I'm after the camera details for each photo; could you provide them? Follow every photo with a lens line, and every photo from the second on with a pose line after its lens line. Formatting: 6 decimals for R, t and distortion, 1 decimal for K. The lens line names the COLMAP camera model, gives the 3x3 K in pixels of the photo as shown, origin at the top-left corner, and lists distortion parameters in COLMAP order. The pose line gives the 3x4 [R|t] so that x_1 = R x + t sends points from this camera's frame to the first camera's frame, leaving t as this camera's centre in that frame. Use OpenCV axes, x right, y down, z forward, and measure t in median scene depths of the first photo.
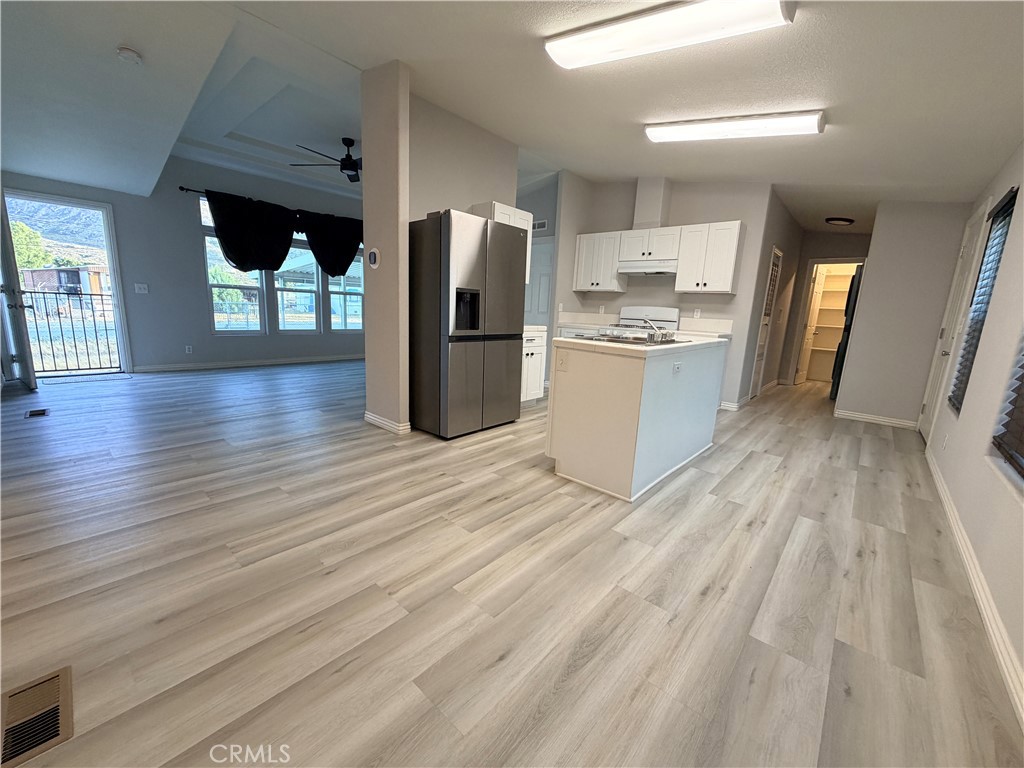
lens RADIAL K [[407.9, 0, 508.2], [0, 407.9, 384.7], [0, 0, 1]] dist [-0.000882, 0.000470]
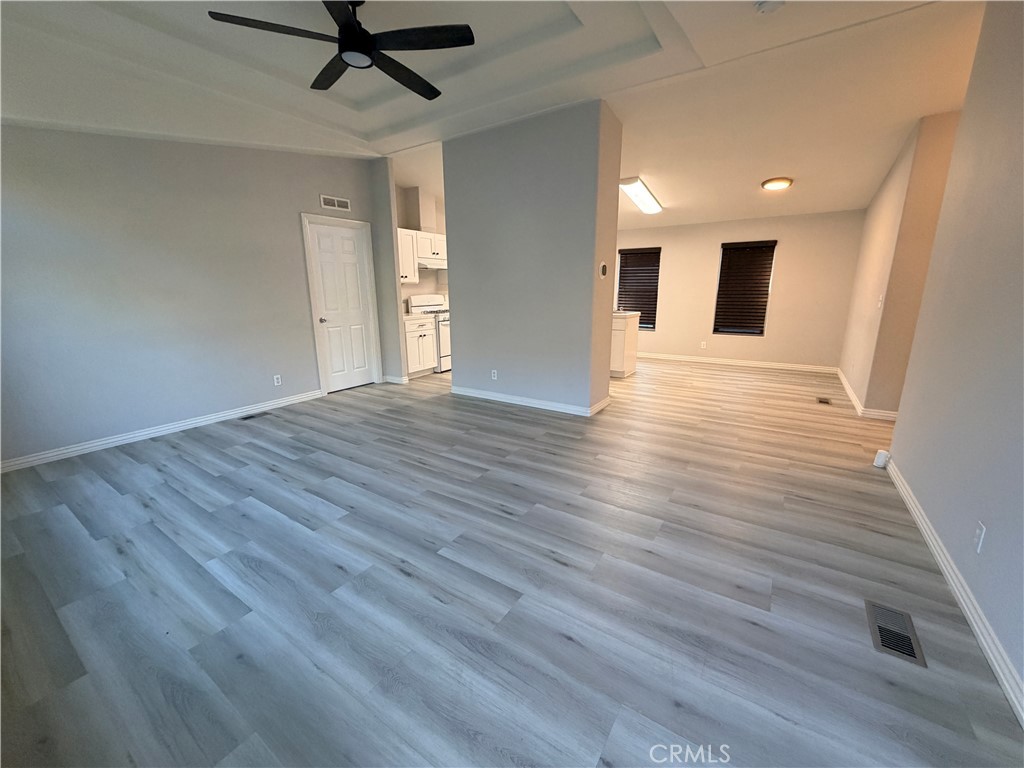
lens RADIAL K [[407.9, 0, 508.2], [0, 407.9, 384.7], [0, 0, 1]] dist [-0.000882, 0.000470]
pose [[-0.142256, -0.269648, 0.952393, -1.857131], [0.189496, 0.936963, 0.293583, -0.491589], [-0.971522, 0.222239, -0.082191, 1.786640]]
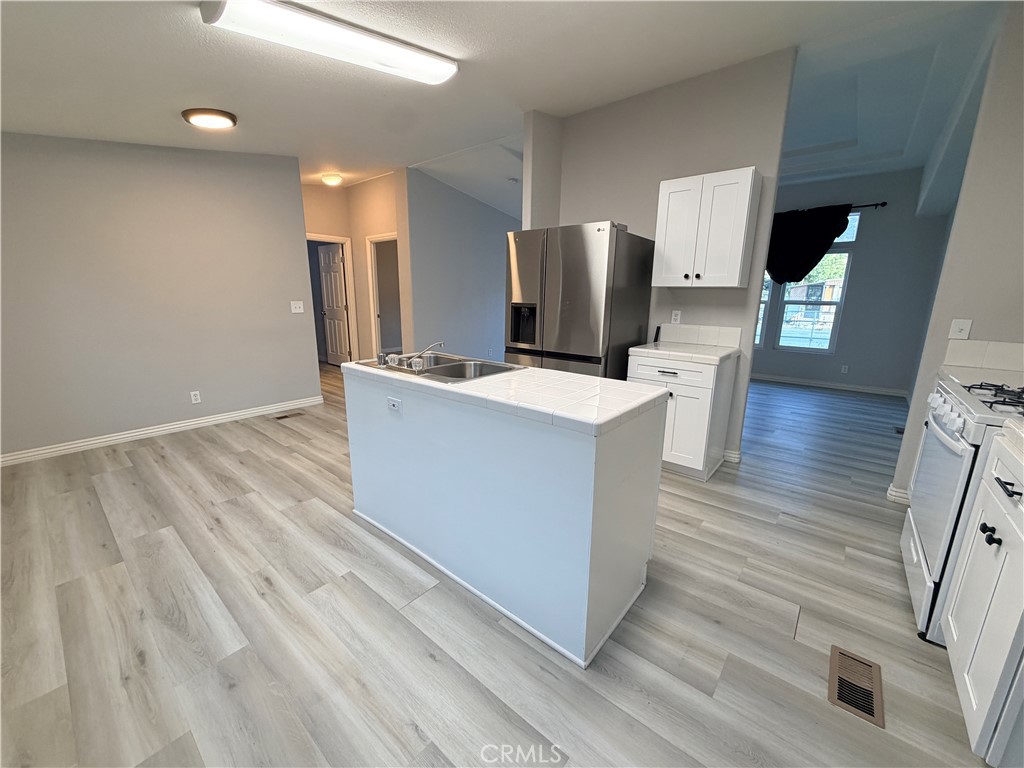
lens RADIAL K [[407.9, 0, 508.2], [0, 407.9, 384.7], [0, 0, 1]] dist [-0.000882, 0.000470]
pose [[0.027610, 0.174983, -0.984184, 1.099703], [-0.196148, 0.966368, 0.166313, -0.232548], [0.980186, 0.188454, 0.061004, 1.092535]]
